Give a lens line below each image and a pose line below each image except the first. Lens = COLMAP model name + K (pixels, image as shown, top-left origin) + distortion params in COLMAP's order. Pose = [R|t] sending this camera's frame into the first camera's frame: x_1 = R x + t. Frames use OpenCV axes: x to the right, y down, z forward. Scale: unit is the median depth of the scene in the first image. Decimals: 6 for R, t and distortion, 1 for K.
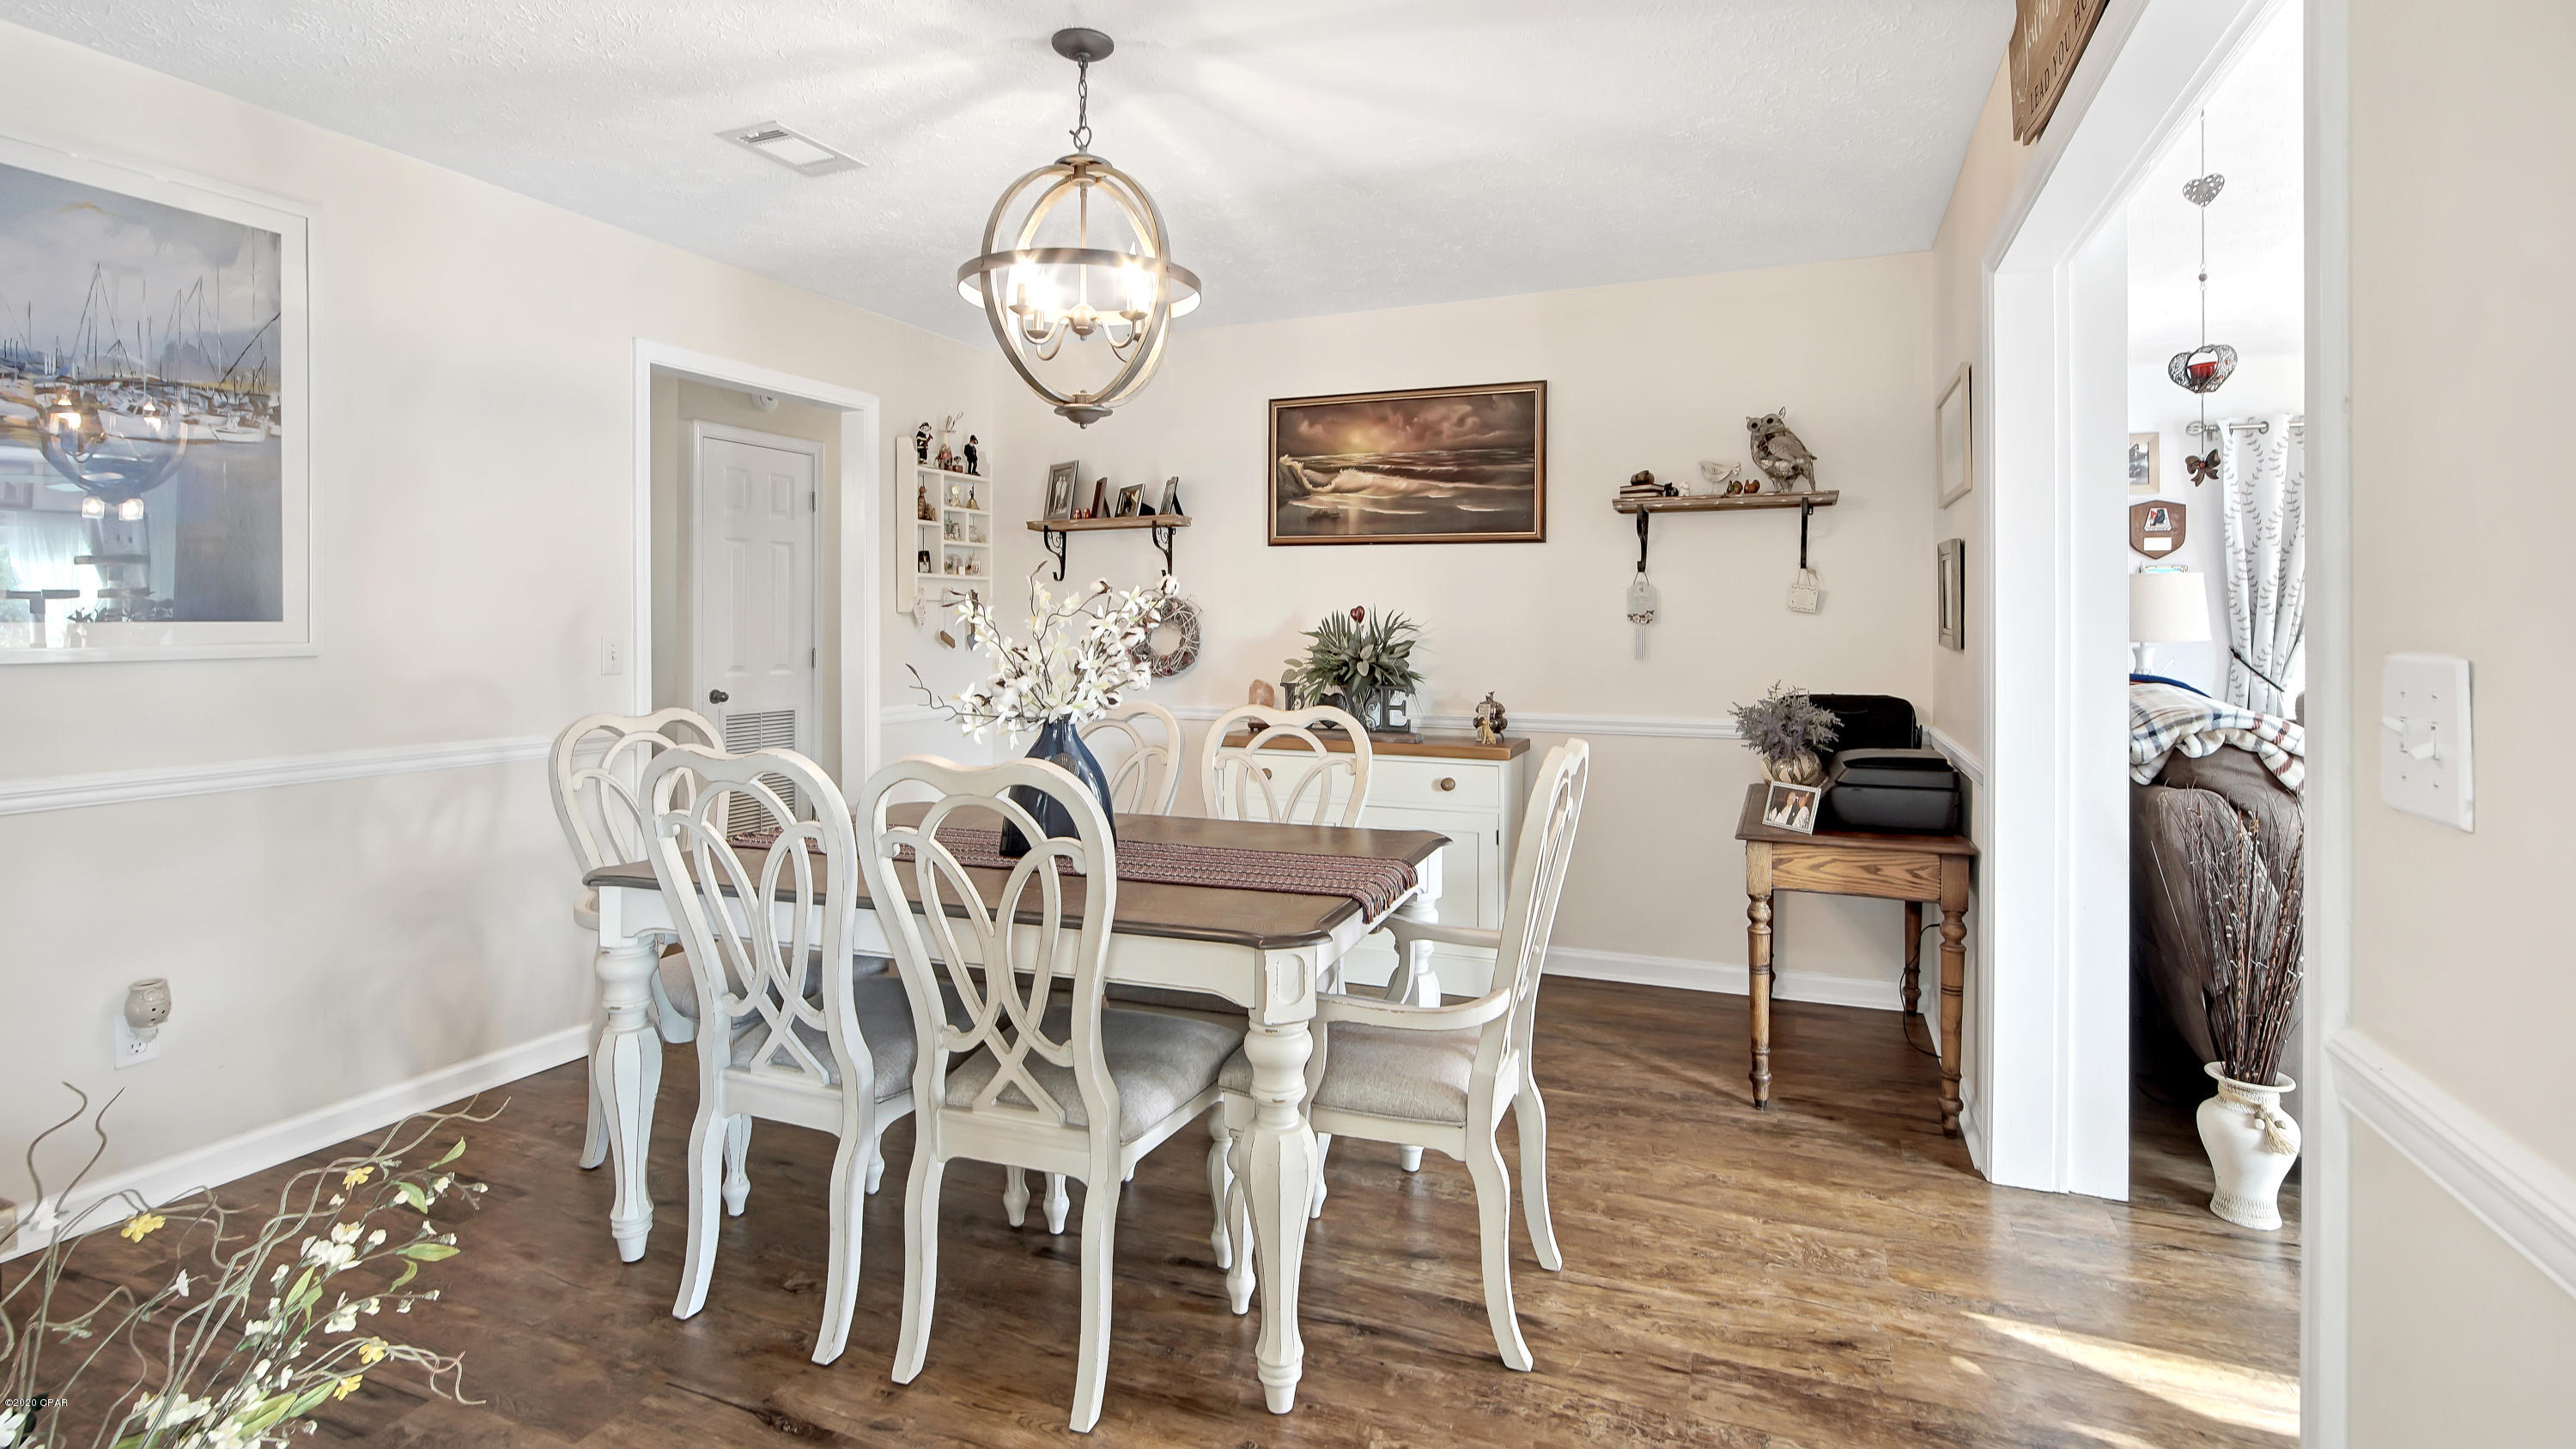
lens RADIAL K [[1178.7, 0, 1283.1], [0, 1178.7, 690.2], [0, 0, 1]] dist [-0.013438, 0.000138]
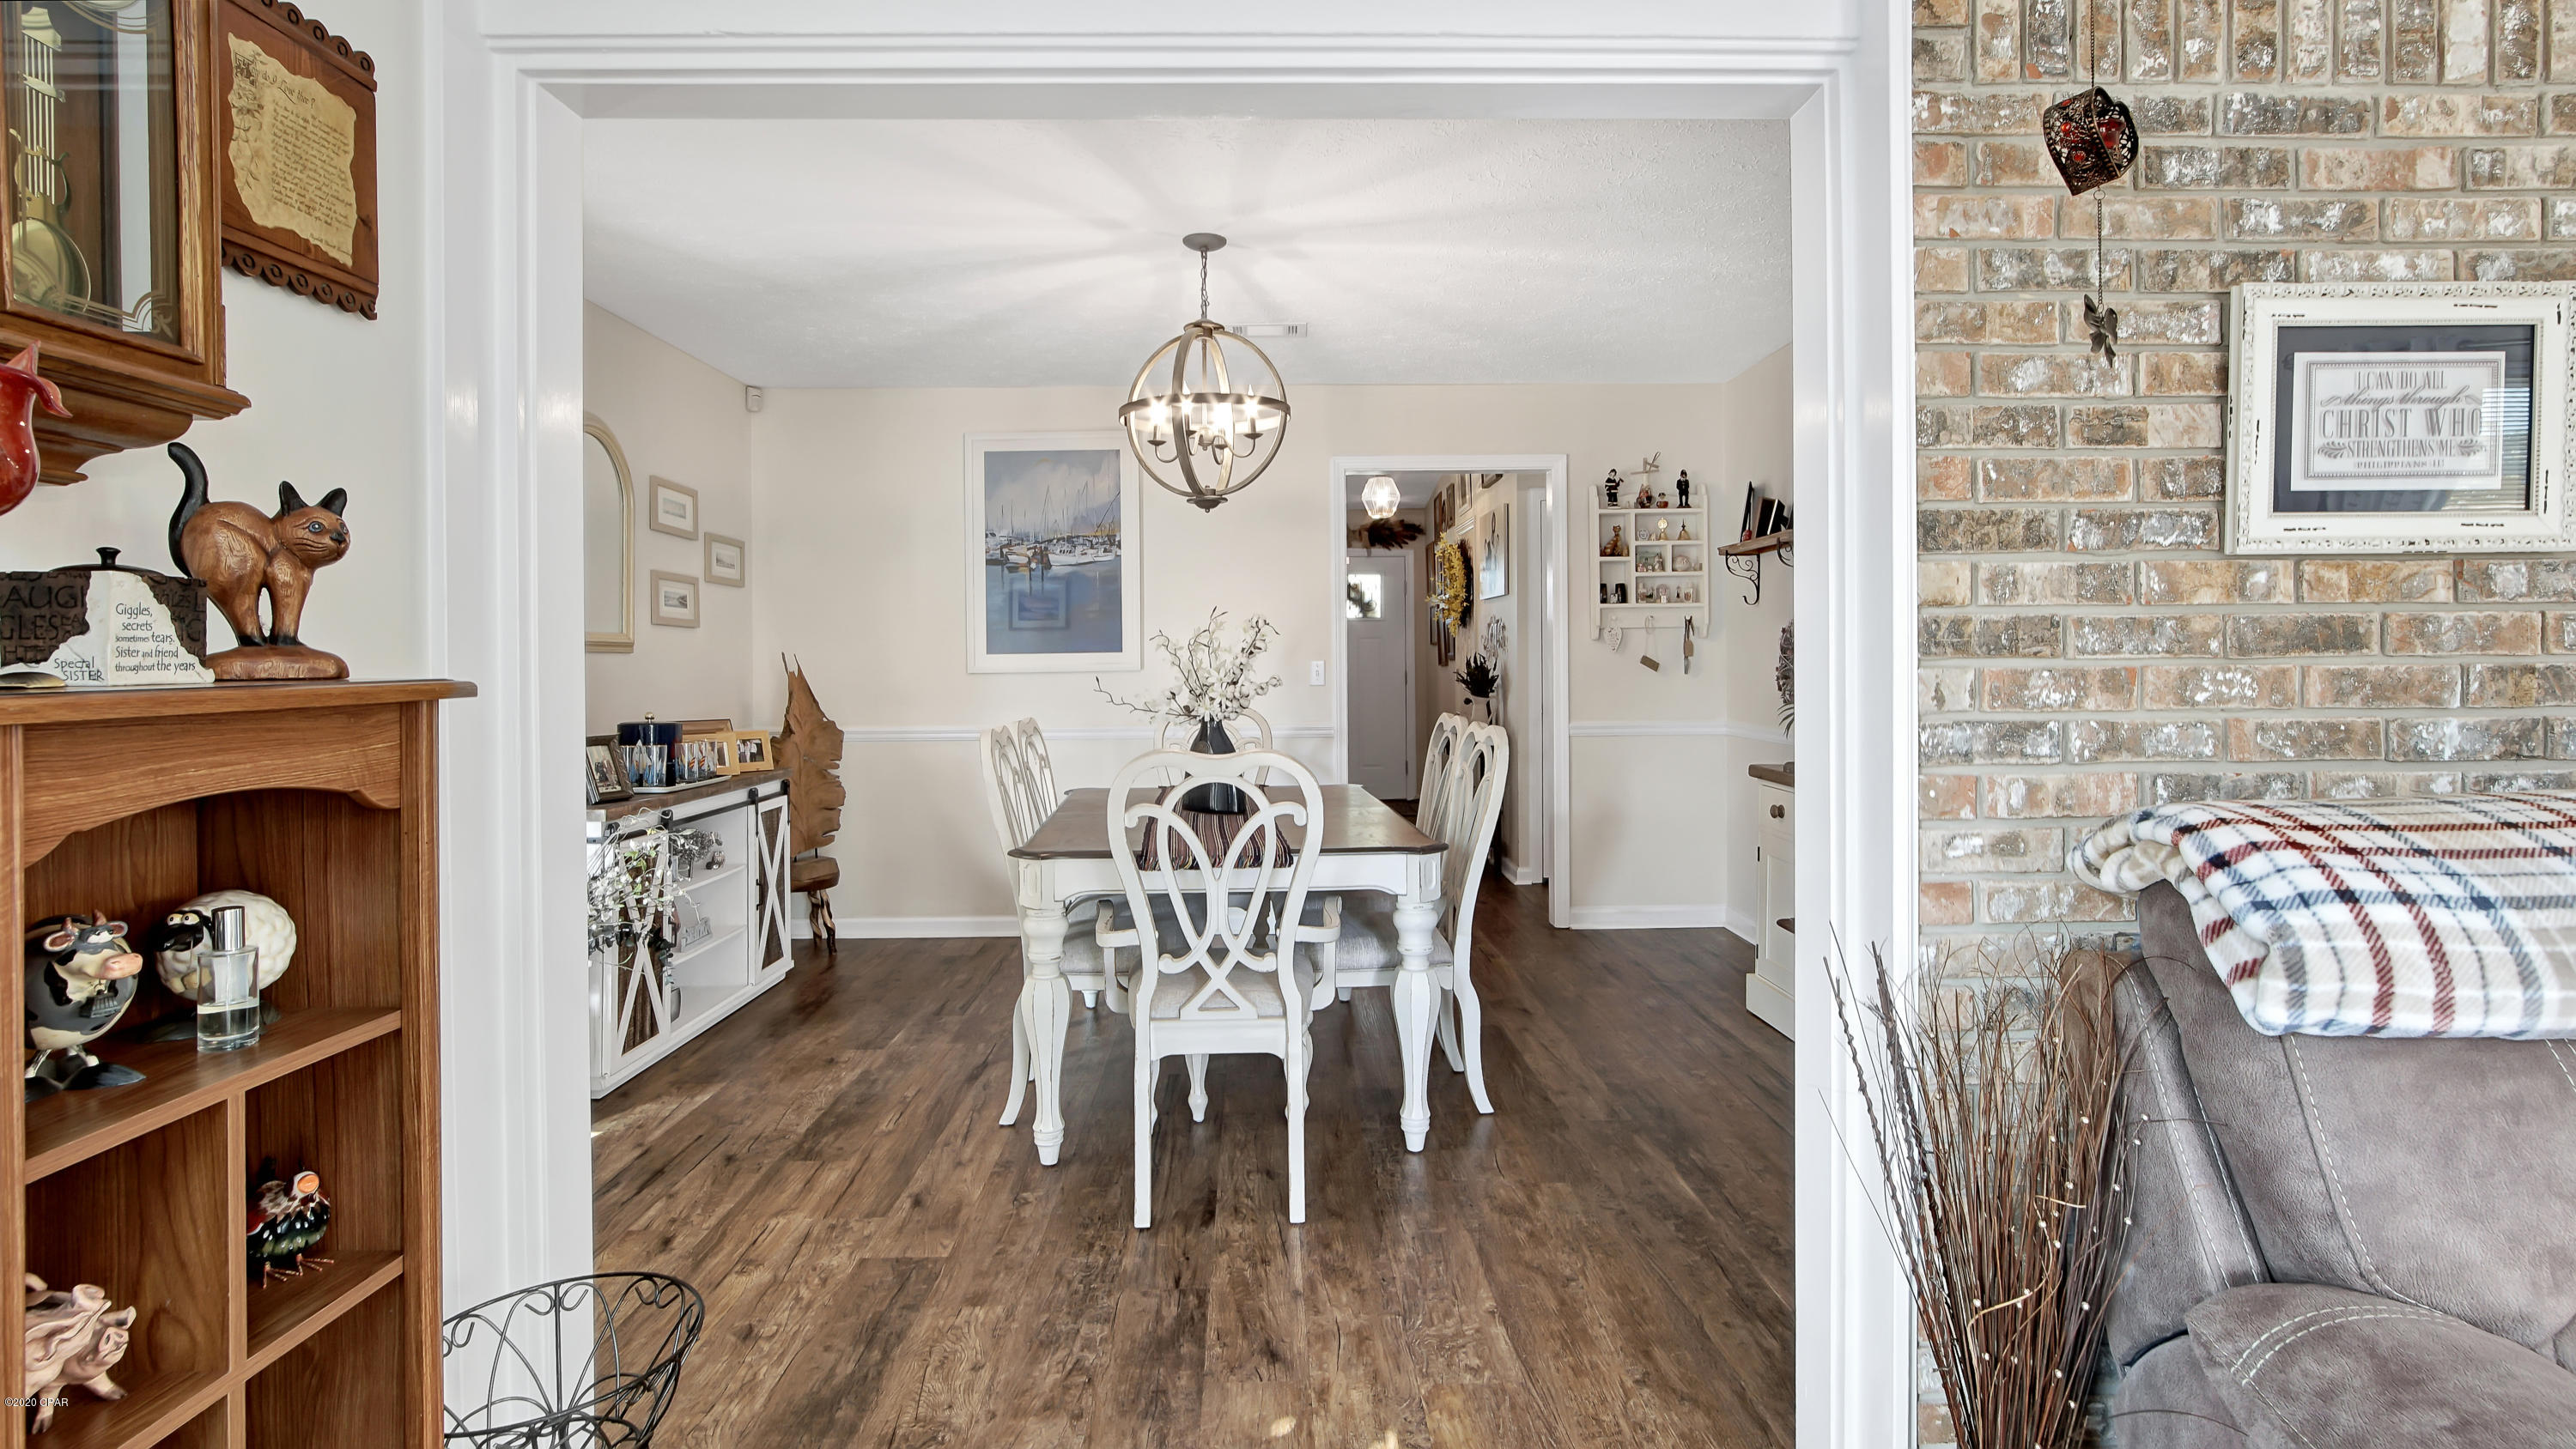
lens RADIAL K [[1191.7, 0, 1275.1], [0, 1191.7, 709.6], [0, 0, 1]] dist [-0.012522, 0.000100]
pose [[0.414814, 0.033213, -0.909300, 1.164115], [-0.042903, 0.998936, 0.016915, -0.008597], [0.908894, 0.031995, 0.415798, 0.473506]]
